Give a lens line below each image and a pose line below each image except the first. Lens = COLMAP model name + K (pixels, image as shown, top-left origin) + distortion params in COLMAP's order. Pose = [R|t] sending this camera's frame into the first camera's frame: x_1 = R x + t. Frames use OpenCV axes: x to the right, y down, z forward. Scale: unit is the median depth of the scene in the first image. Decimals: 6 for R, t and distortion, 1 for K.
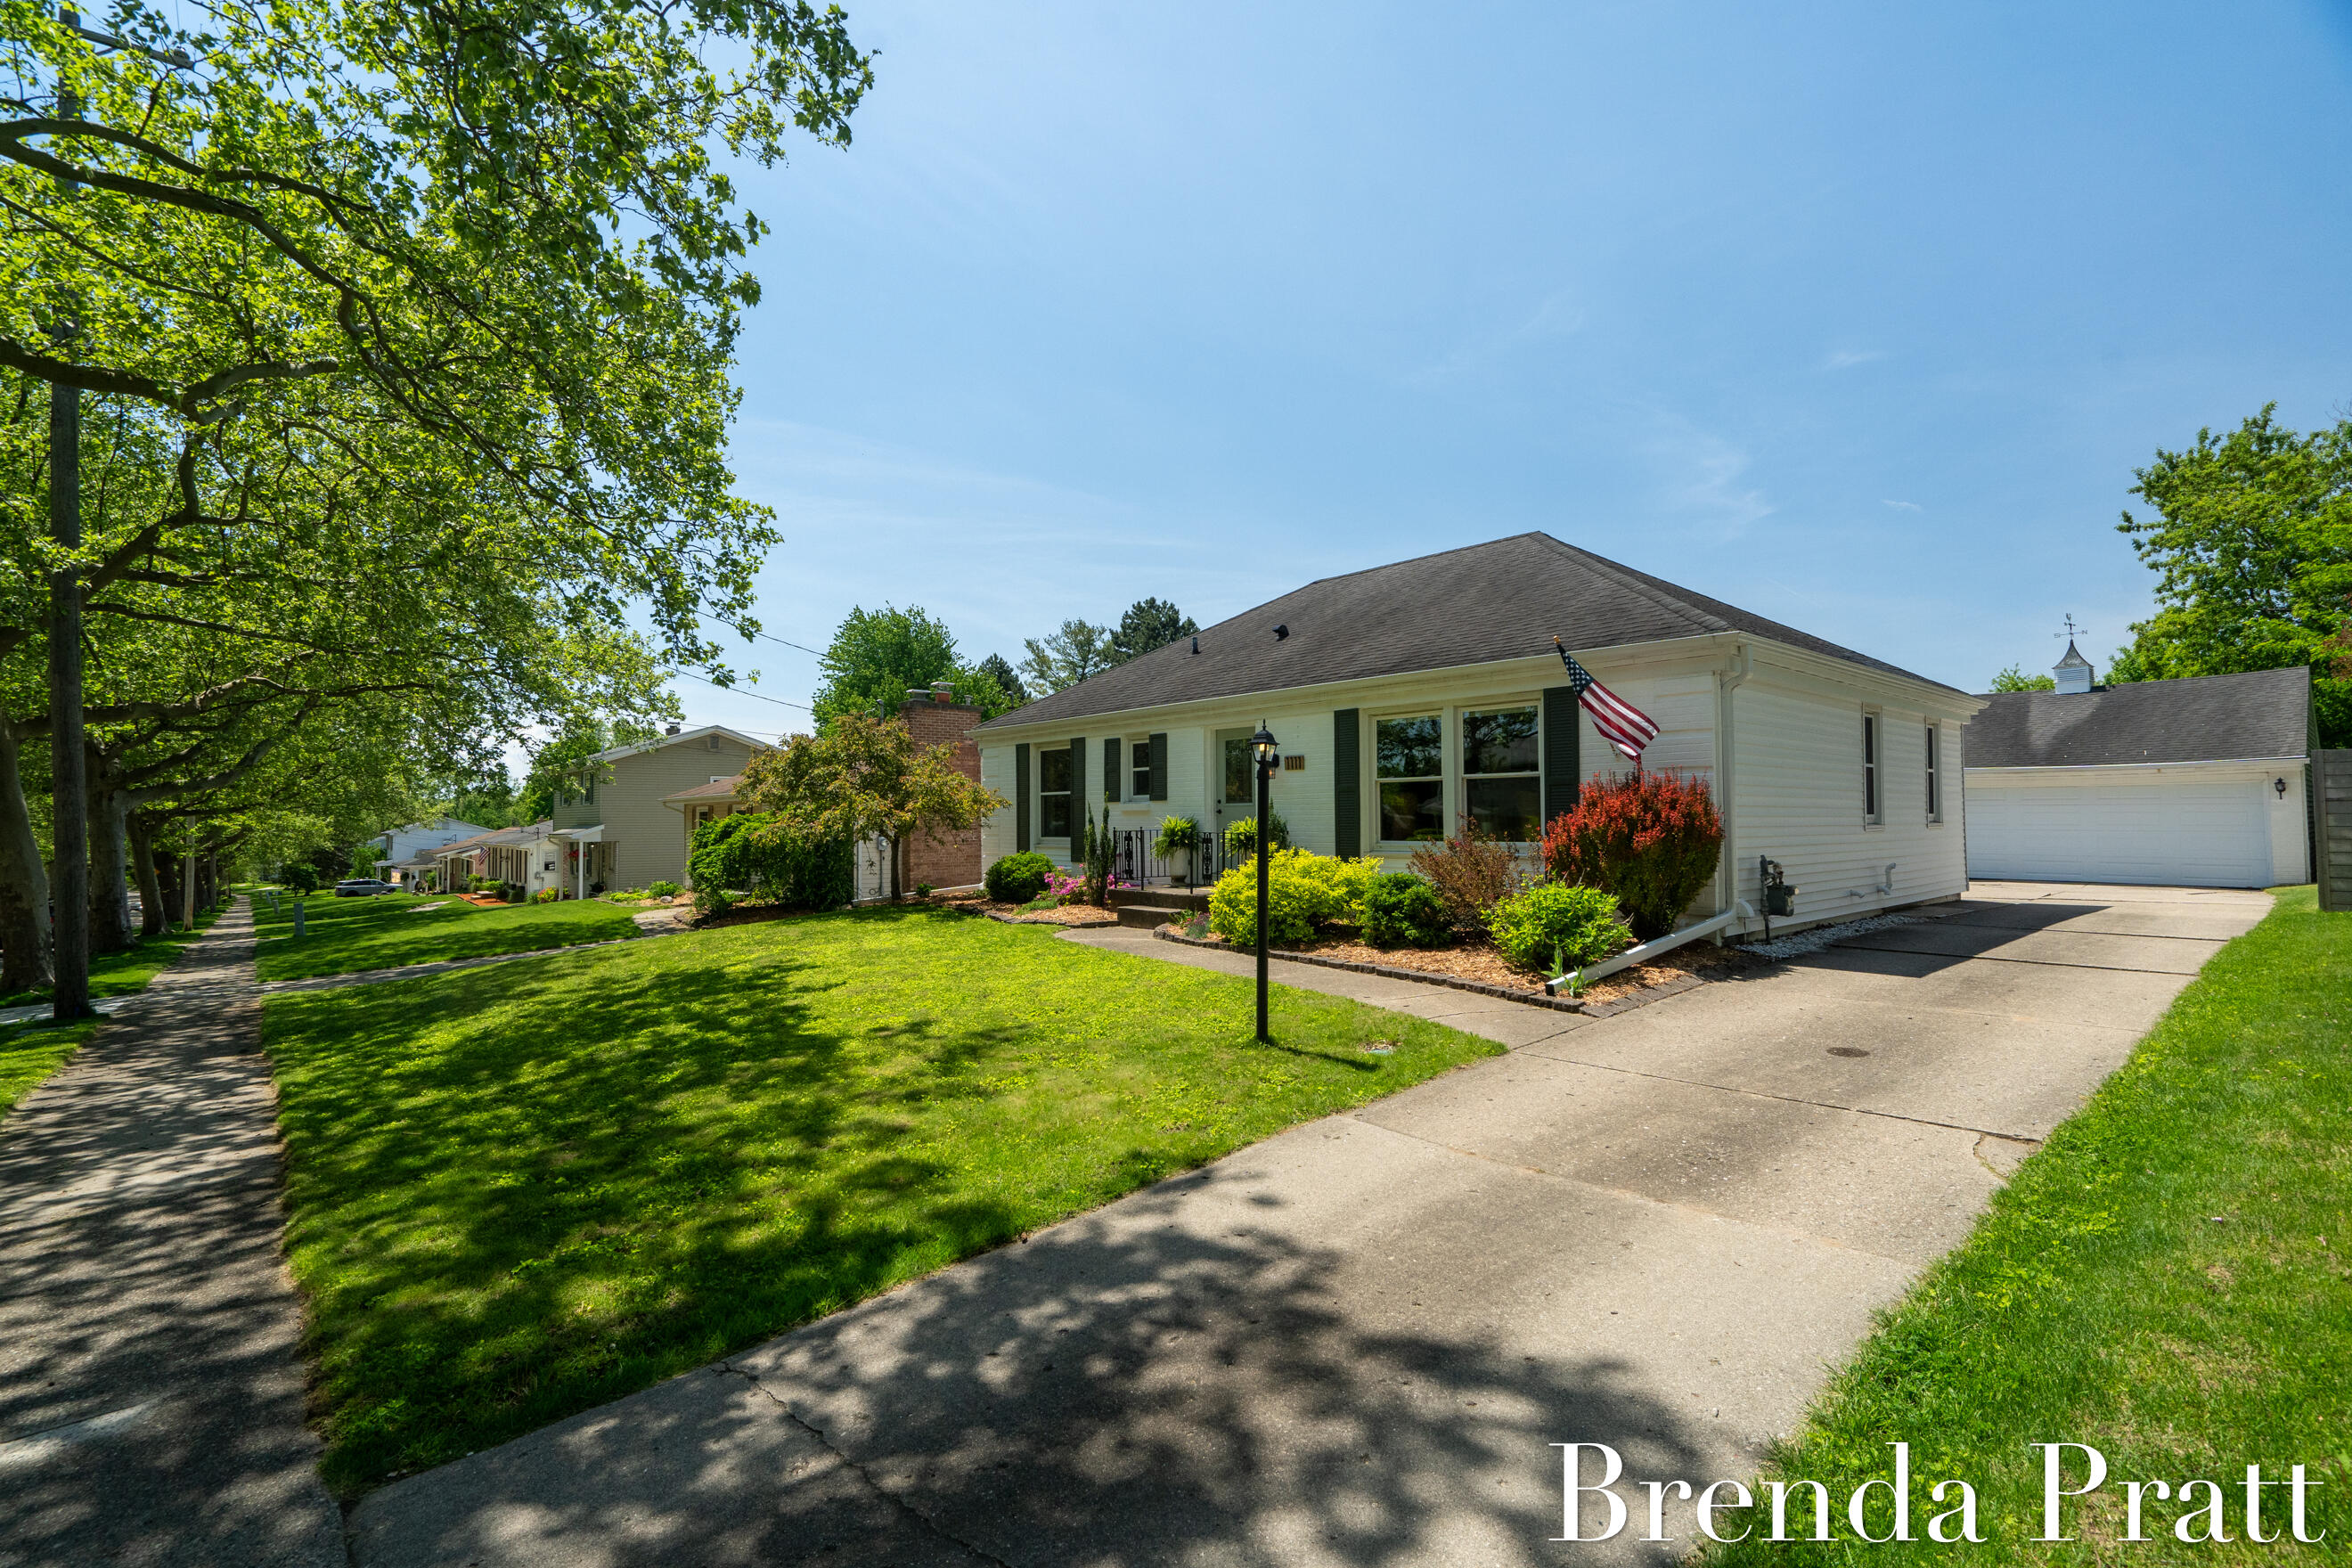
lens RADIAL K [[1087.5, 0, 1180.6], [0, 1087.5, 797.5], [0, 0, 1]] dist [-0.008718, 0.003797]
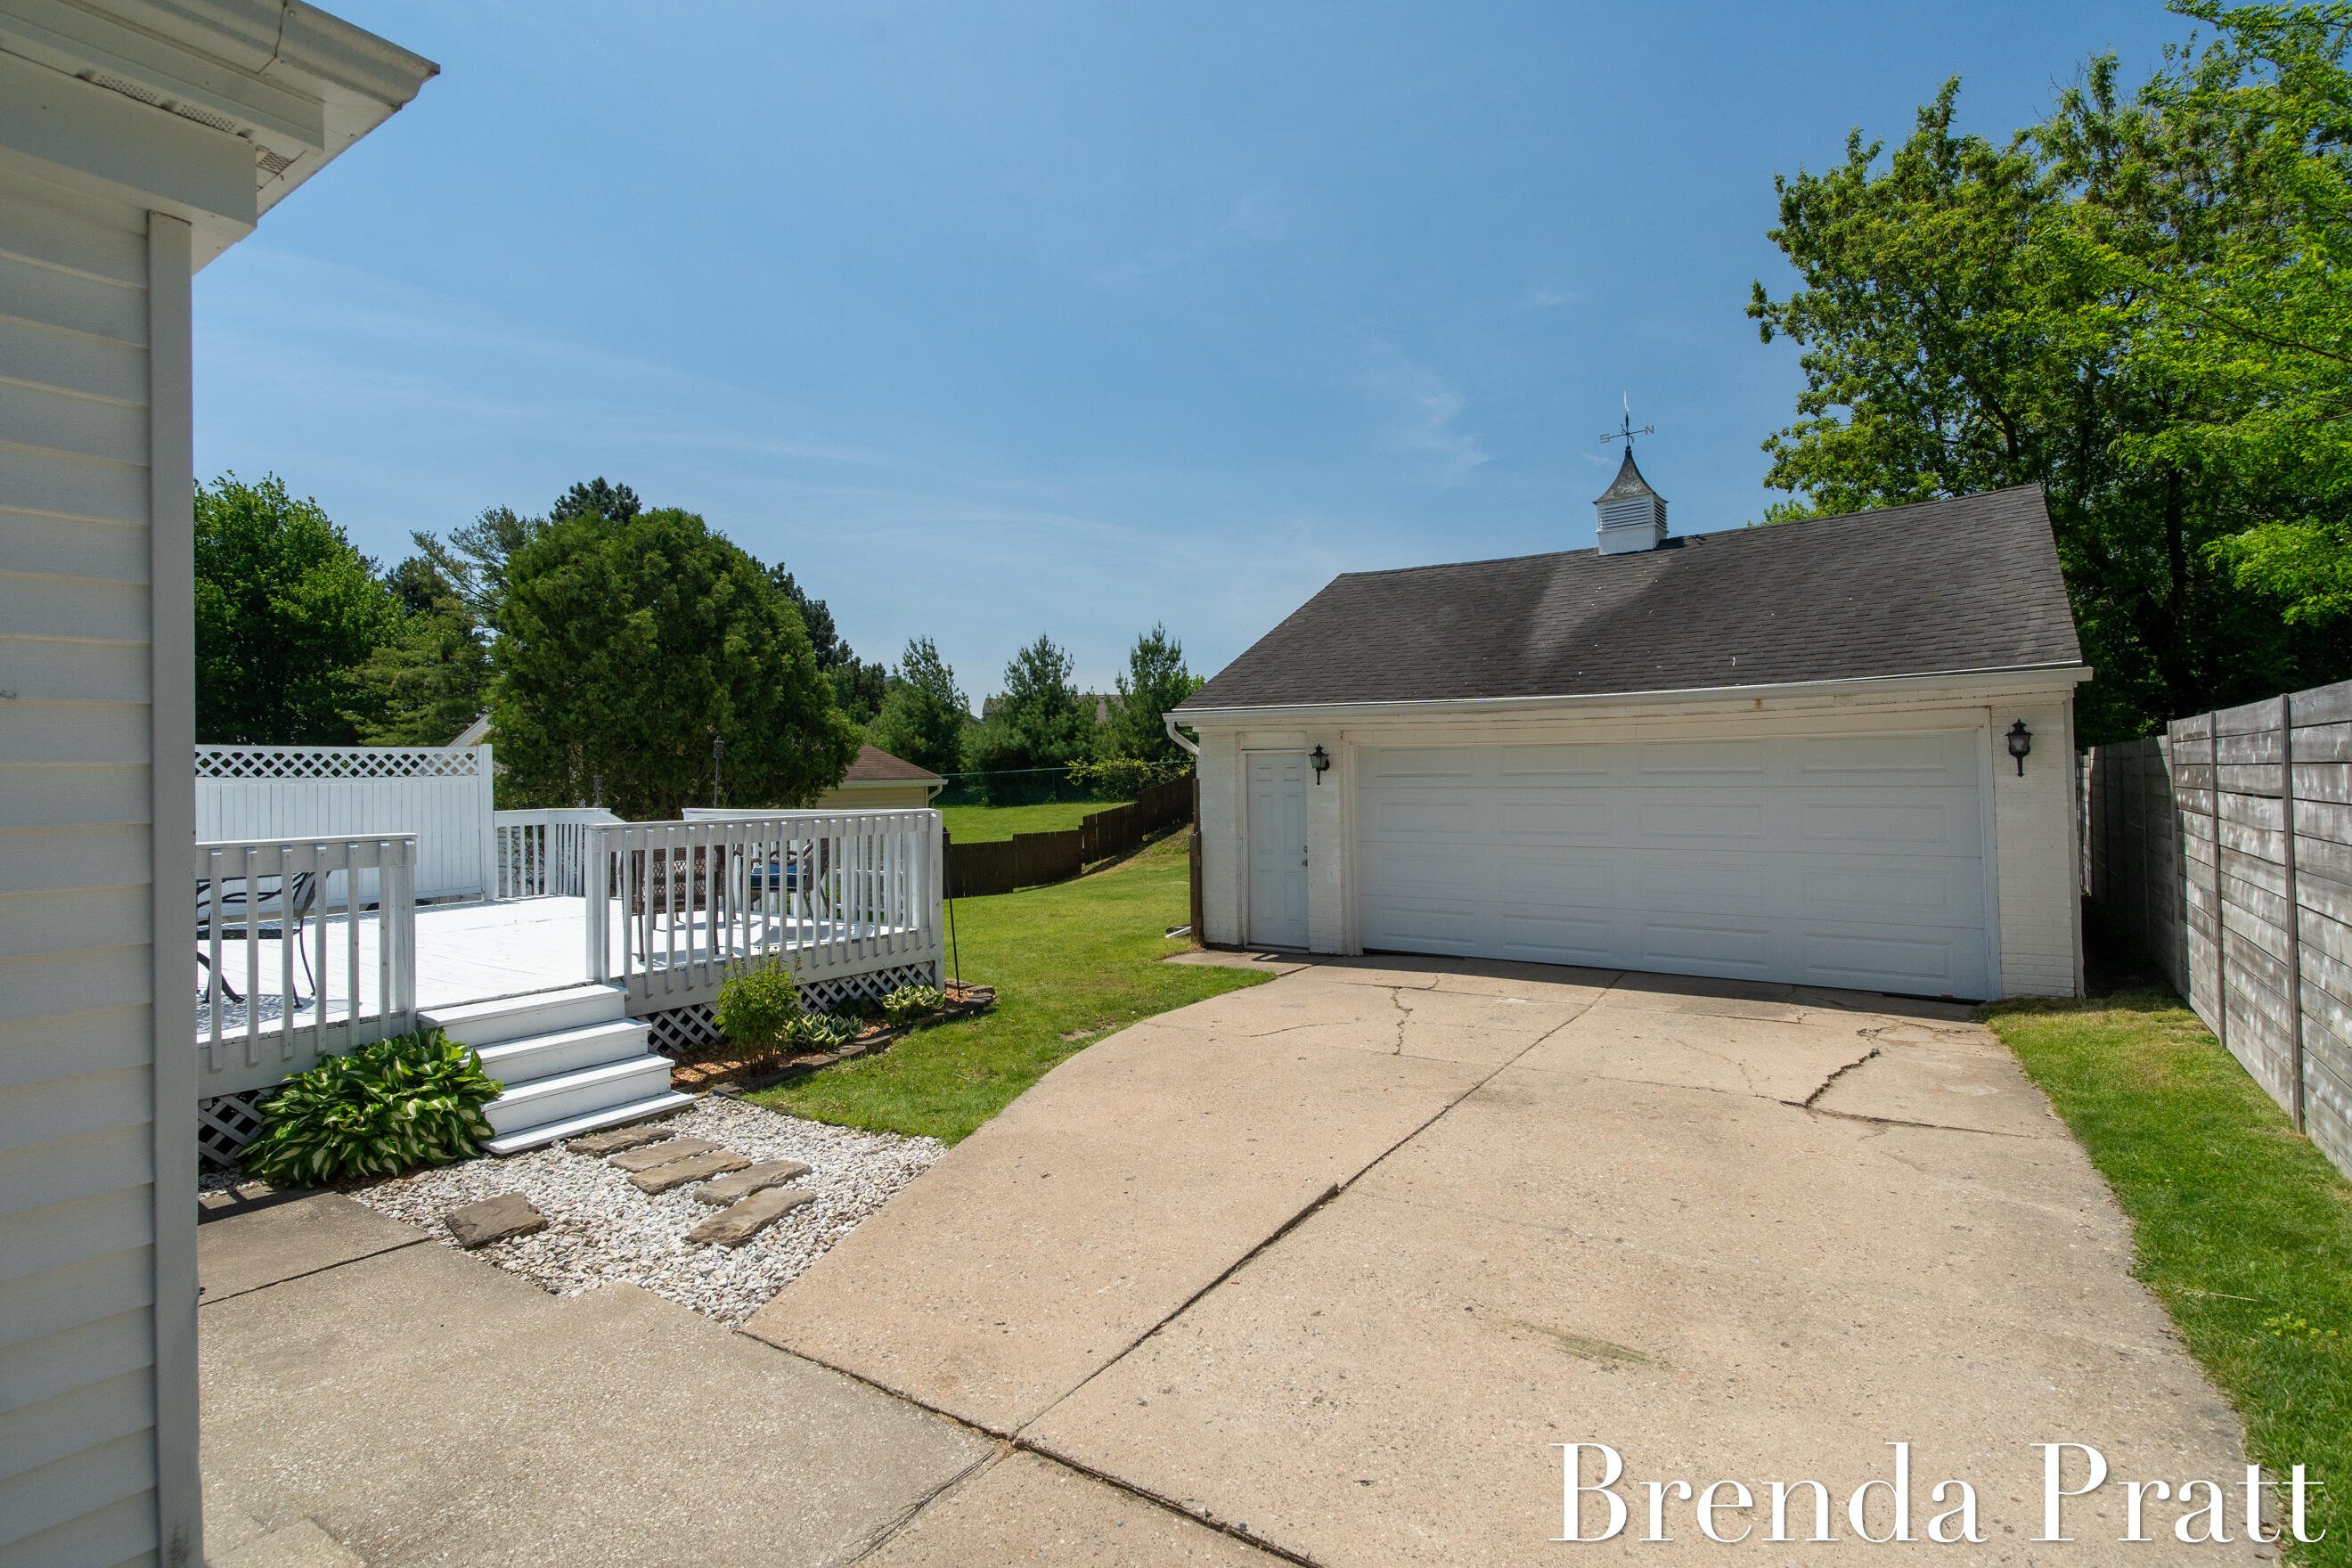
lens RADIAL K [[1153.4, 0, 1145.6], [0, 1153.4, 786.3], [0, 0, 1]] dist [-0.003563, 0.000232]
pose [[0.978484, -0.017189, 0.205607, 0.430251], [0.010285, 0.999348, 0.034598, -0.008252], [-0.206068, -0.031739, 0.978023, 0.454319]]
